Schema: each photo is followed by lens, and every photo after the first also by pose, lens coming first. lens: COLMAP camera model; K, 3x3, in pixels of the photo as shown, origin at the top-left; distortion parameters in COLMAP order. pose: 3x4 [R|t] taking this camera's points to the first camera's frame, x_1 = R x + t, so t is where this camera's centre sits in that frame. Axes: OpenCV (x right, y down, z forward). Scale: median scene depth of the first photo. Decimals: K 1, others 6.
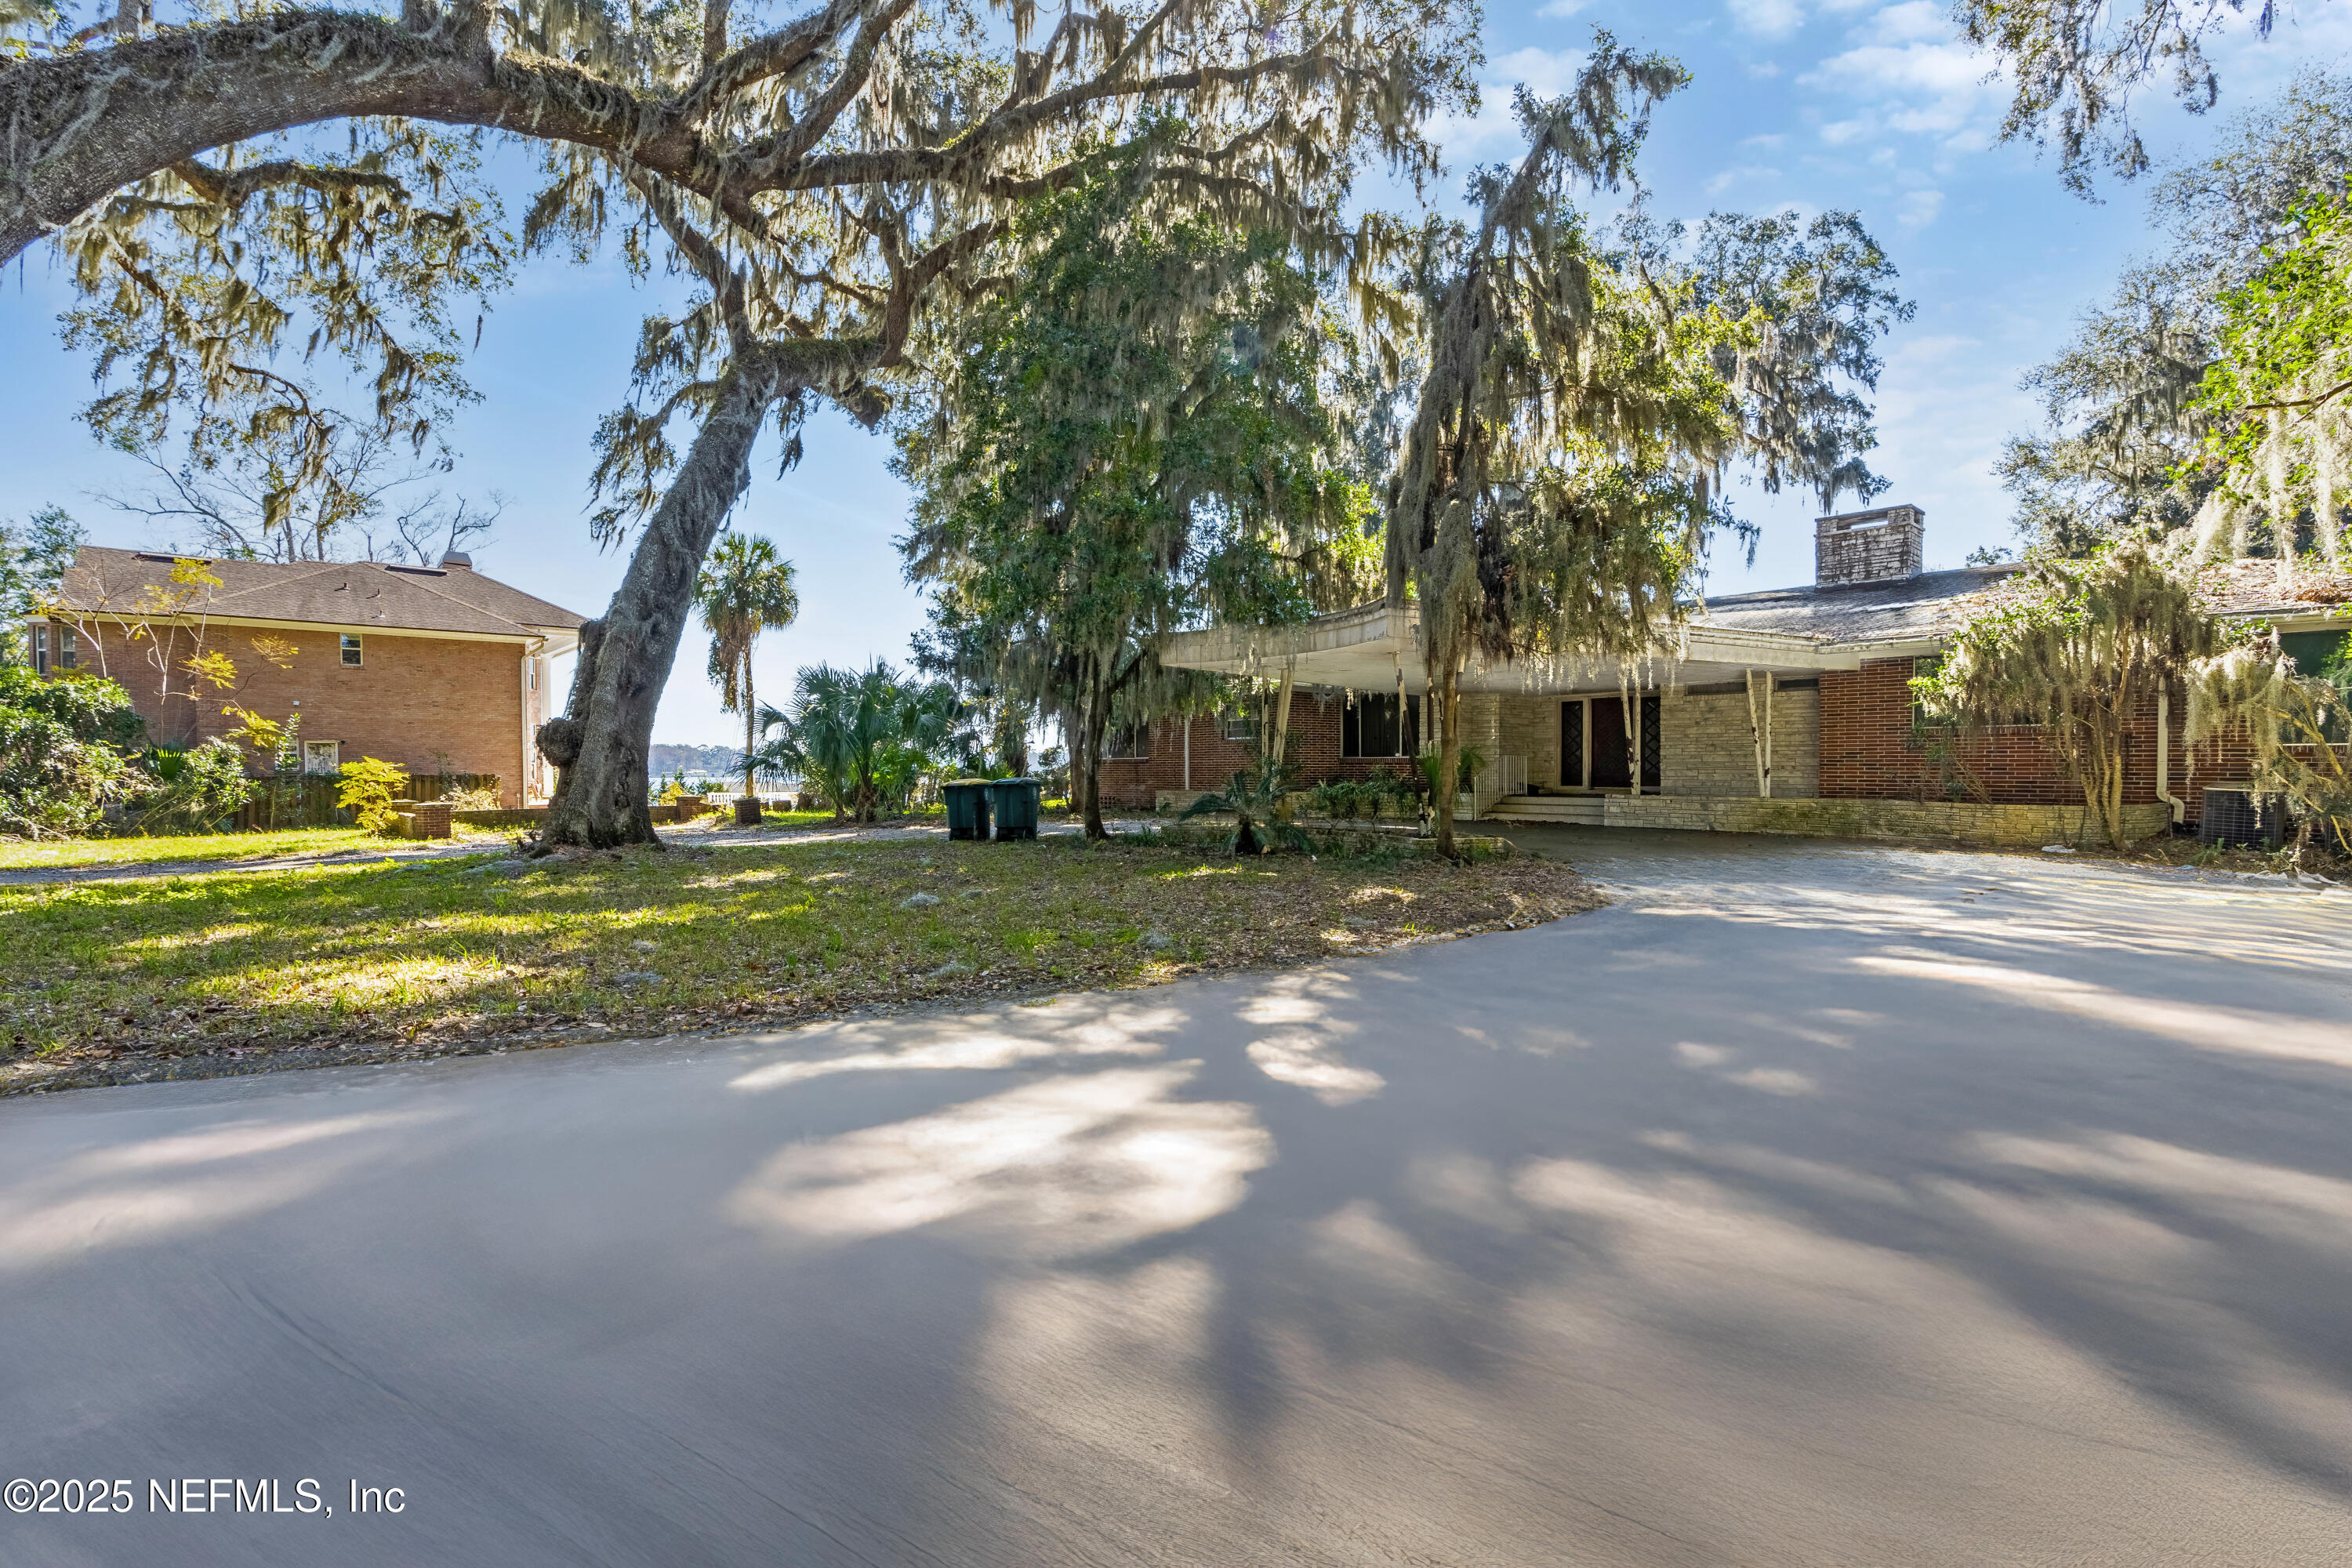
lens RADIAL K [[1058.8, 0, 1180.2], [0, 1058.8, 776.0], [0, 0, 1]] dist [-0.001175, -0.000126]
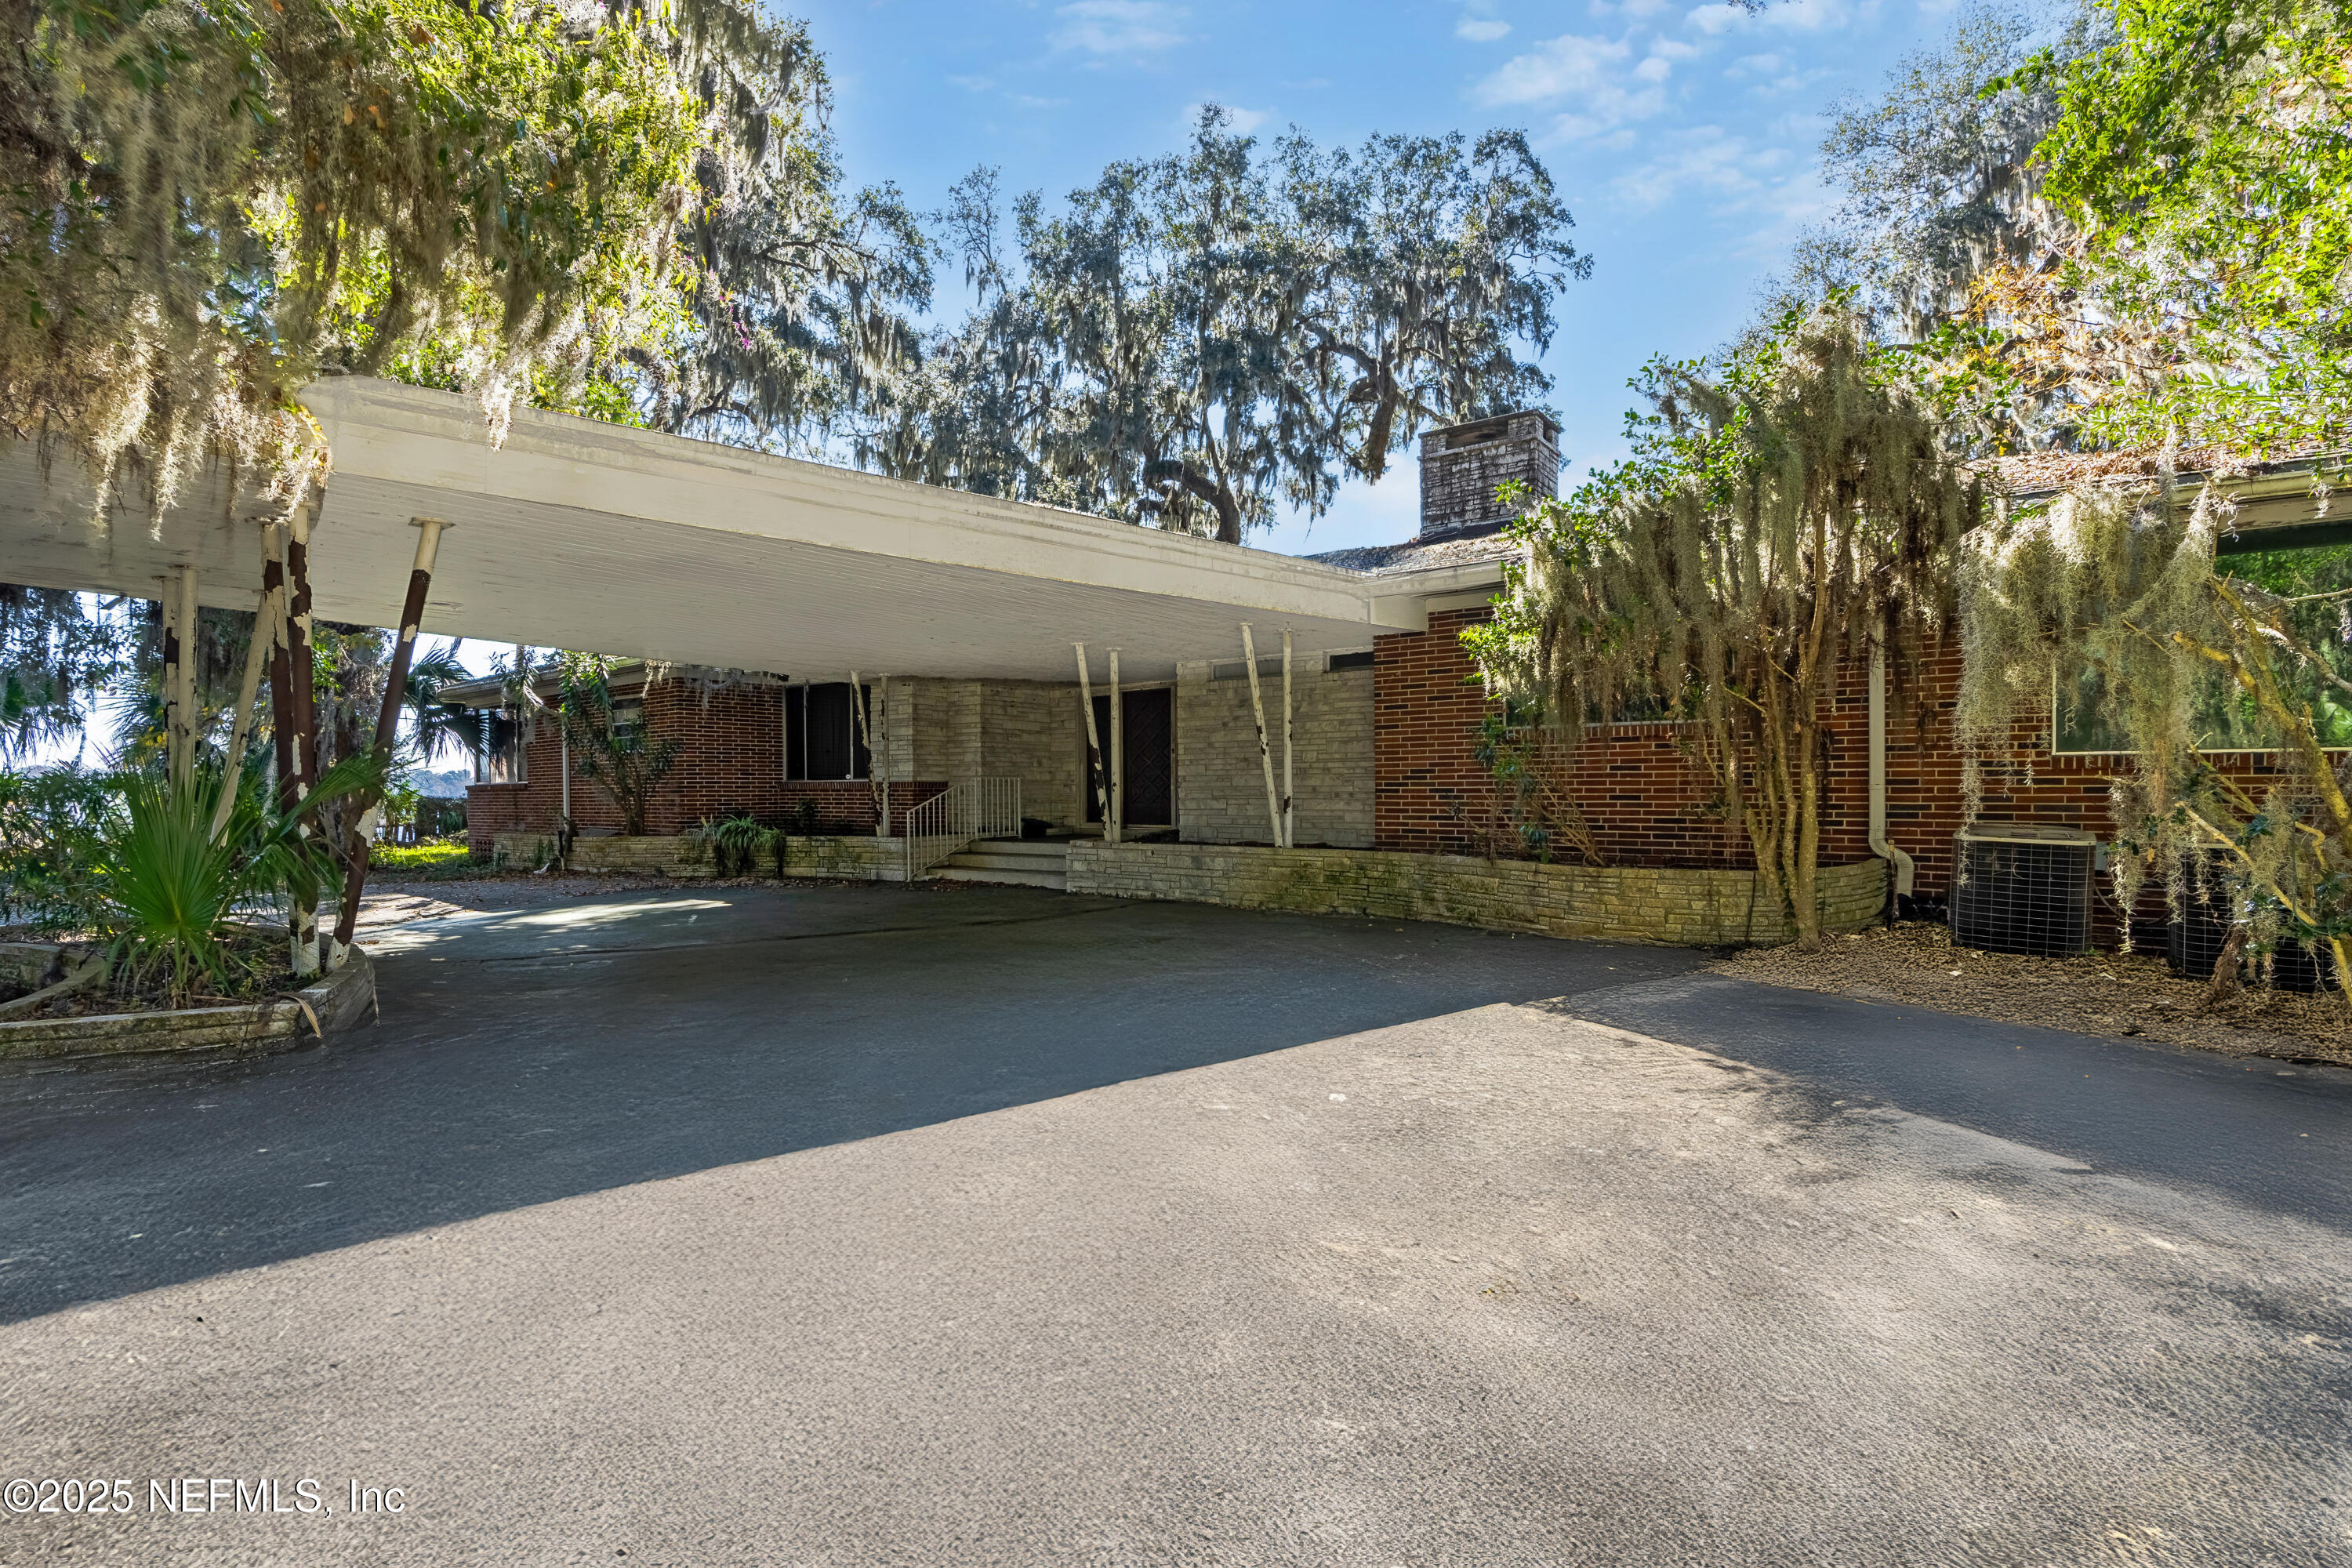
lens RADIAL K [[1055.5, 0, 1188.0], [0, 1055.5, 781.9], [0, 0, 1]] dist [-0.002610, 0.000850]
pose [[0.980176, -0.002532, 0.198110, 0.481239], [0.006101, 0.999830, -0.017407, -0.007495], [-0.198033, 0.018270, 0.980025, 0.548343]]
